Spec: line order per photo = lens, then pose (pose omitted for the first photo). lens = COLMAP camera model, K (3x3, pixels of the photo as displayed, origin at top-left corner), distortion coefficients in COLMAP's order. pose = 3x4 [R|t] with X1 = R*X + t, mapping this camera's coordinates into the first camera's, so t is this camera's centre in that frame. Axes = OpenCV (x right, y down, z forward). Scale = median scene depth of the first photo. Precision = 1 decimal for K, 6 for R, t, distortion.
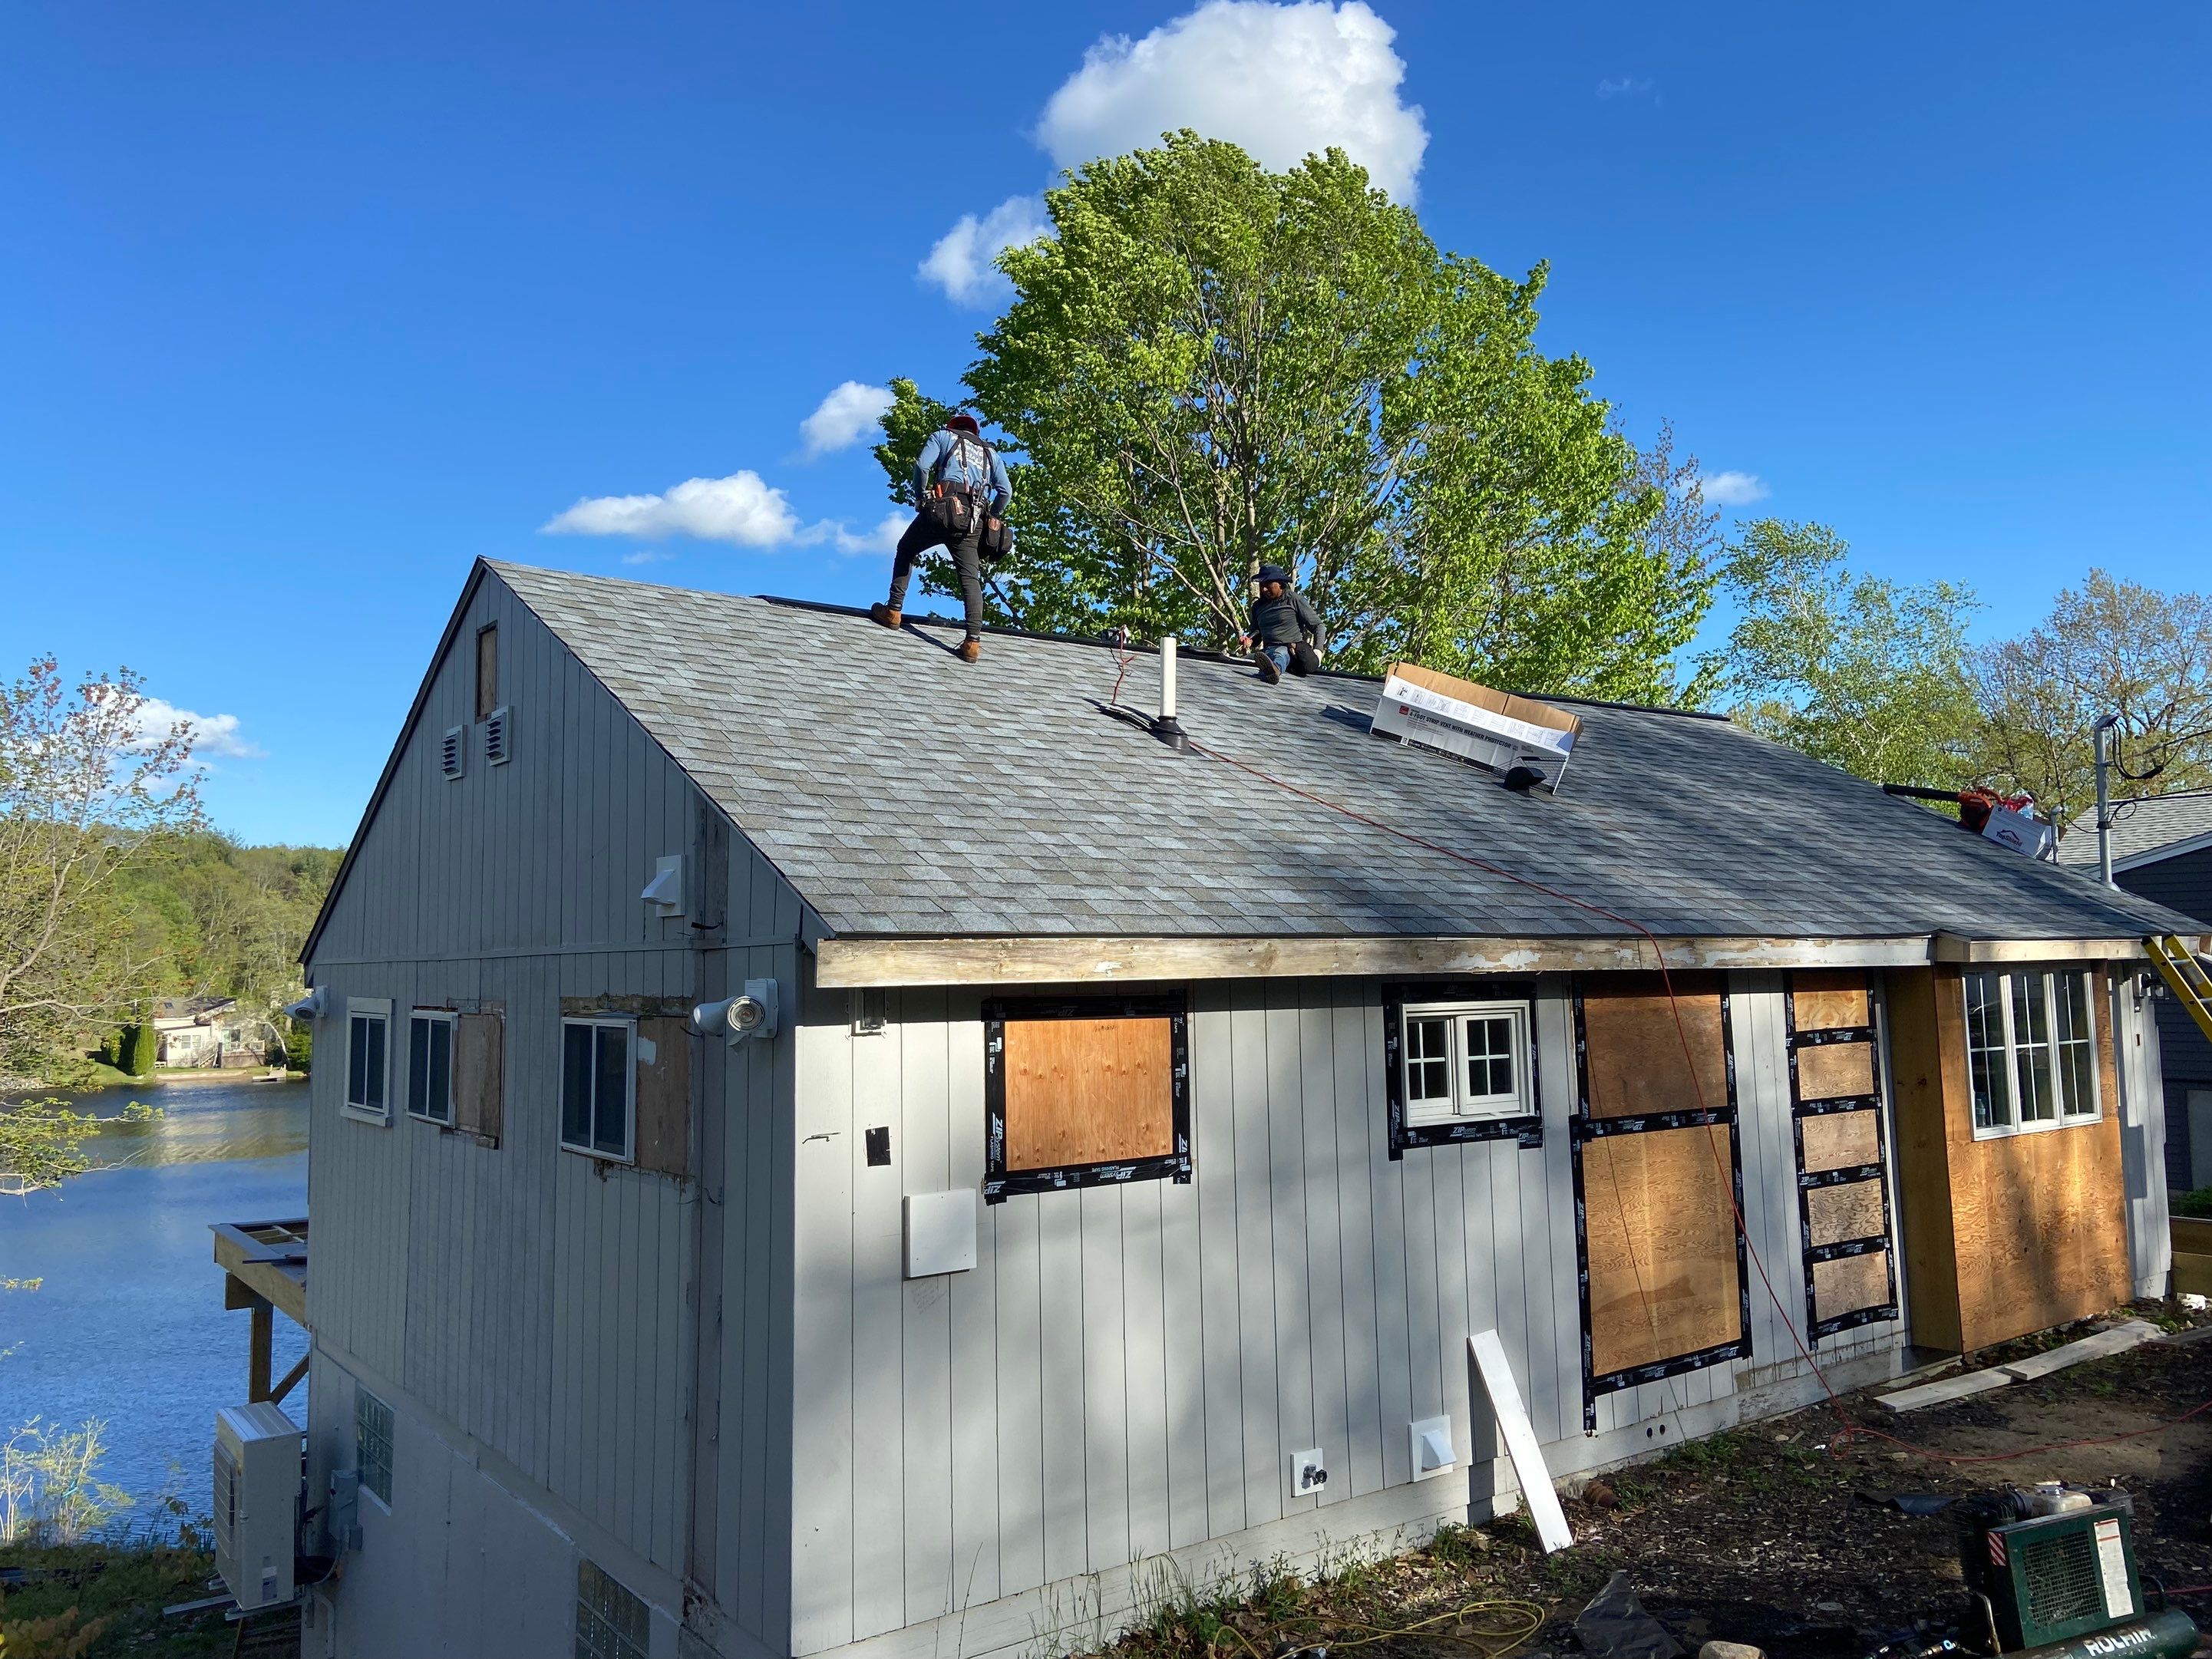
lens RADIAL K [[1673.9, 0, 1110.1], [0, 1673.9, 820.3], [0, 0, 1]] dist [0.149306, -0.175980]
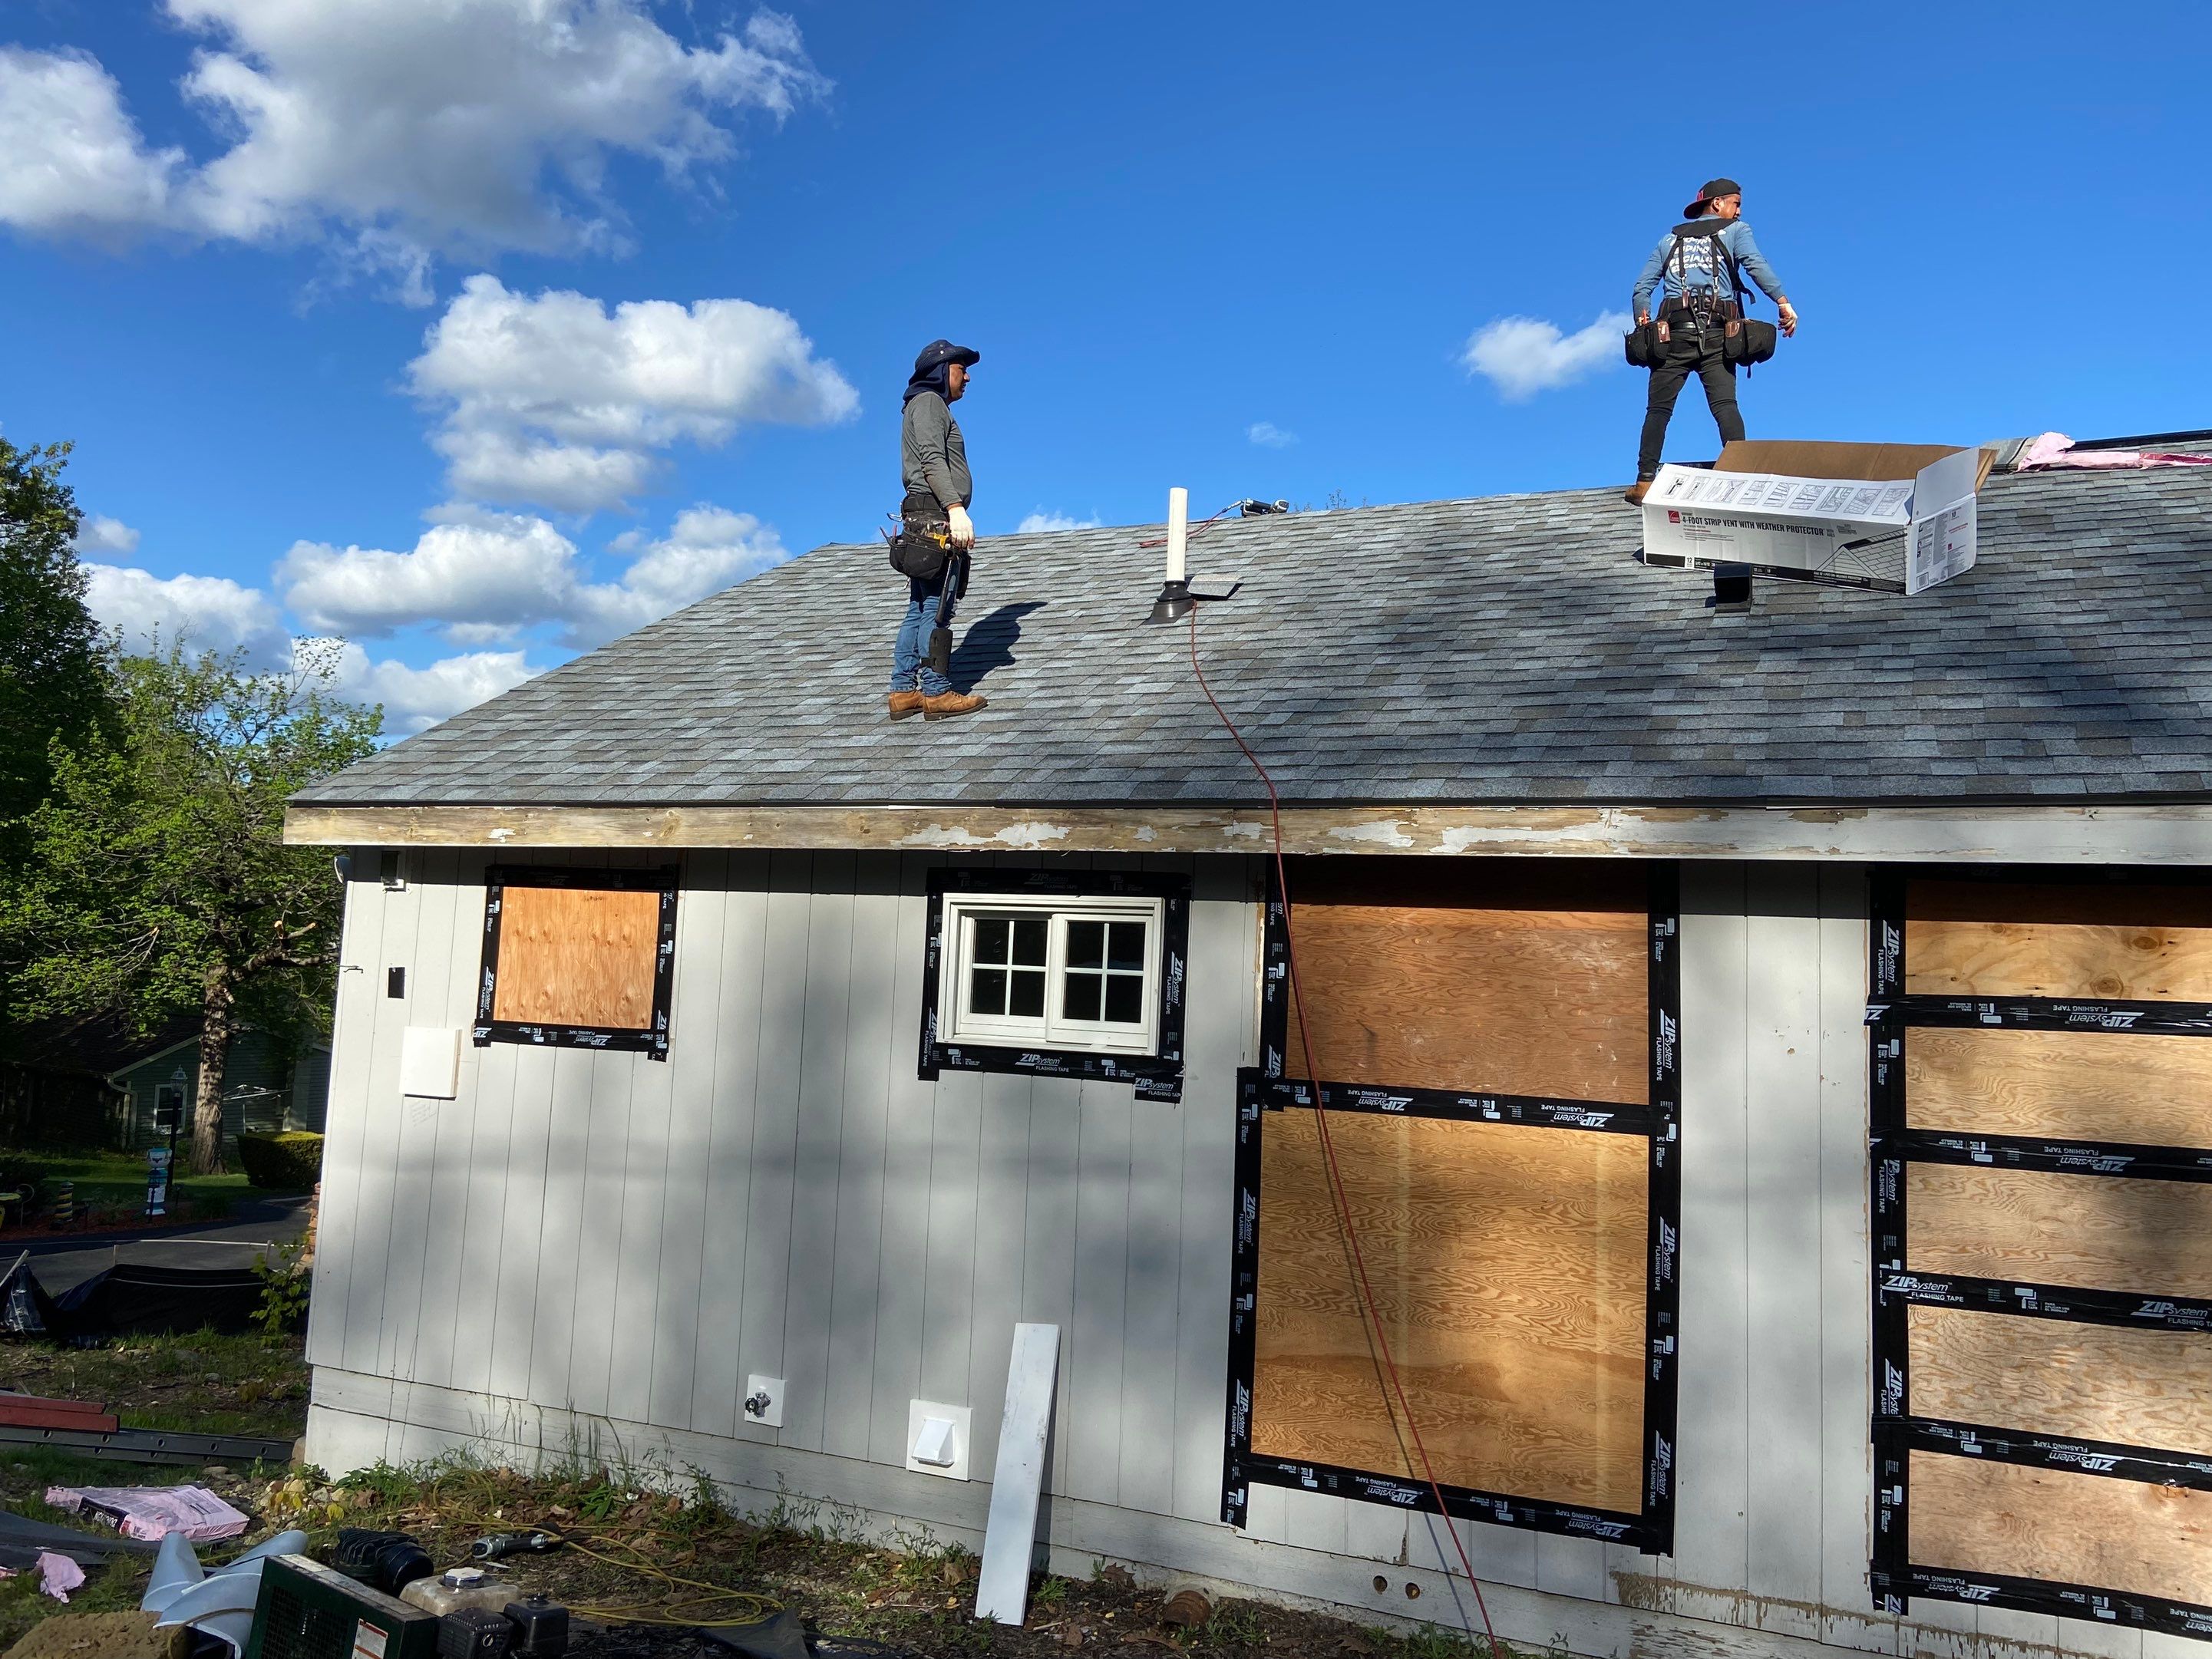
lens RADIAL K [[1694.1, 0, 1157.2], [0, 1694.1, 841.2], [0, 0, 1]] dist [0.164914, -0.258924]
pose [[0.473116, -0.029120, -0.880519, 0.910815], [0.027240, 0.999459, -0.018417, 0.097939], [0.880579, -0.015272, 0.473653, 0.672225]]
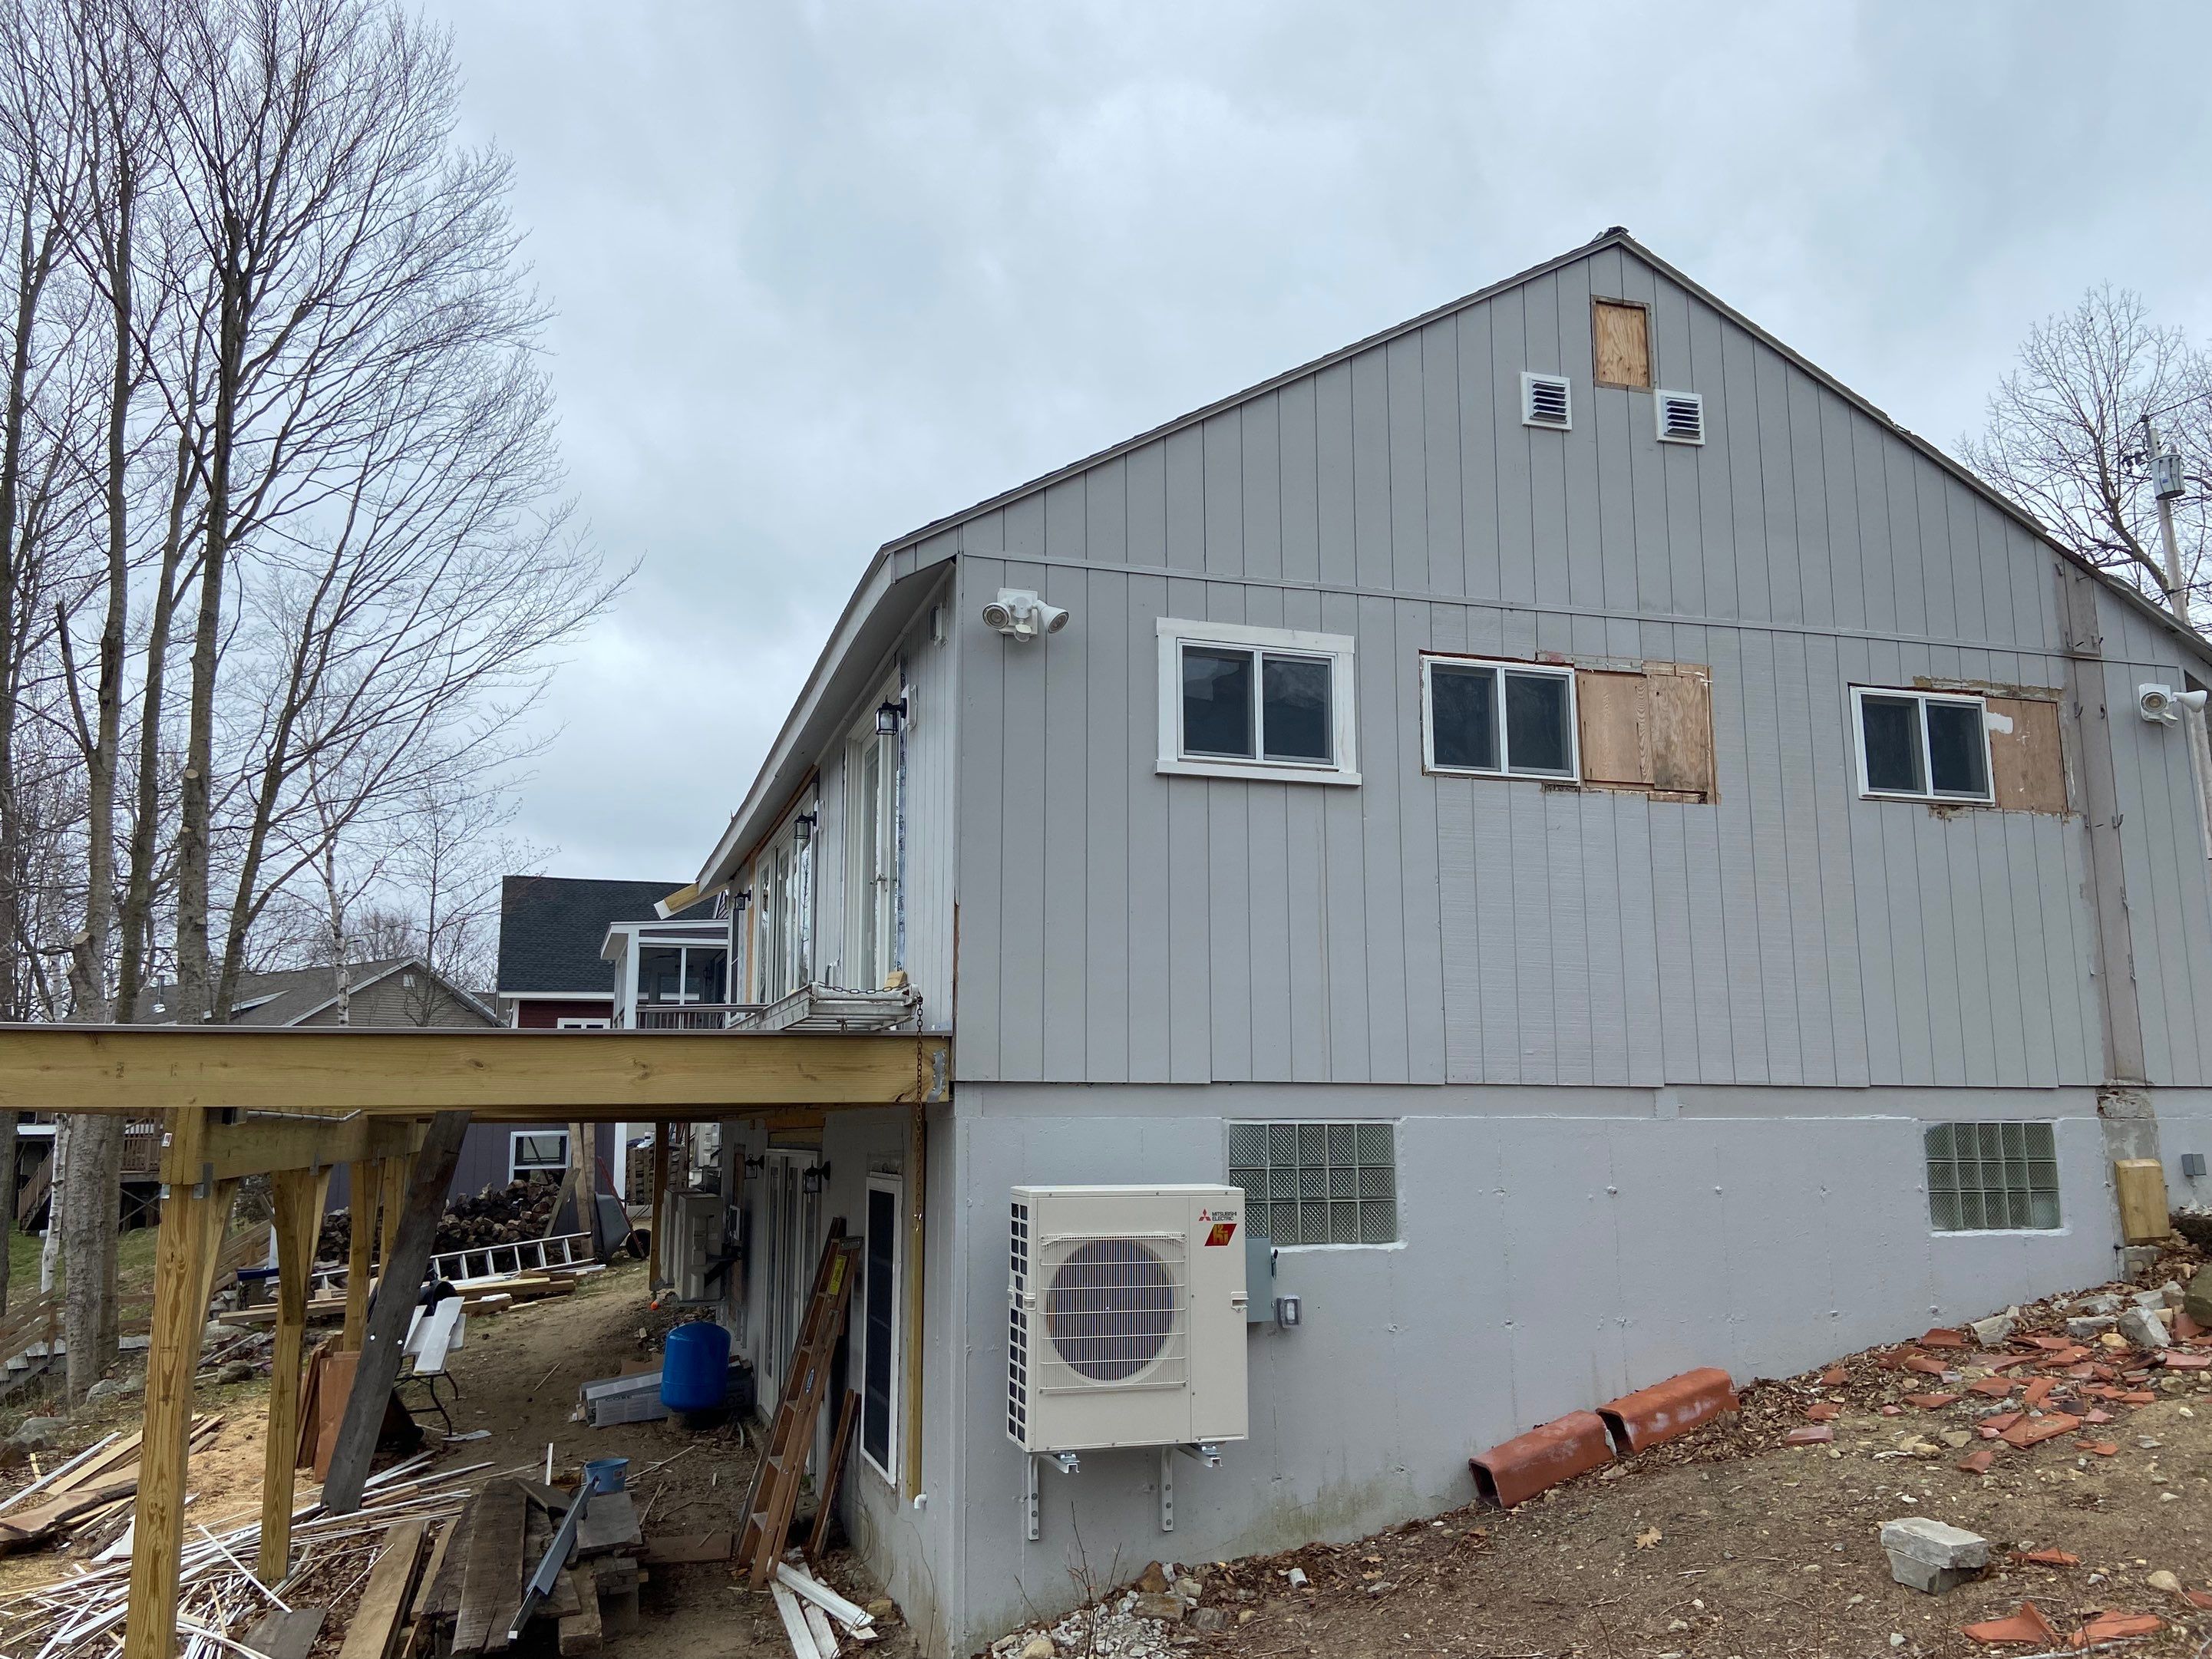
lens RADIAL K [[1657.7, 0, 1105.6], [0, 1657.7, 838.1], [0, 0, 1]] dist [0.138439, -0.185086]
pose [[0.331258, 0.176269, 0.926929, -1.500671], [-0.075797, 0.984191, -0.160071, 0.428430], [-0.940491, -0.017234, 0.339382, 1.054081]]
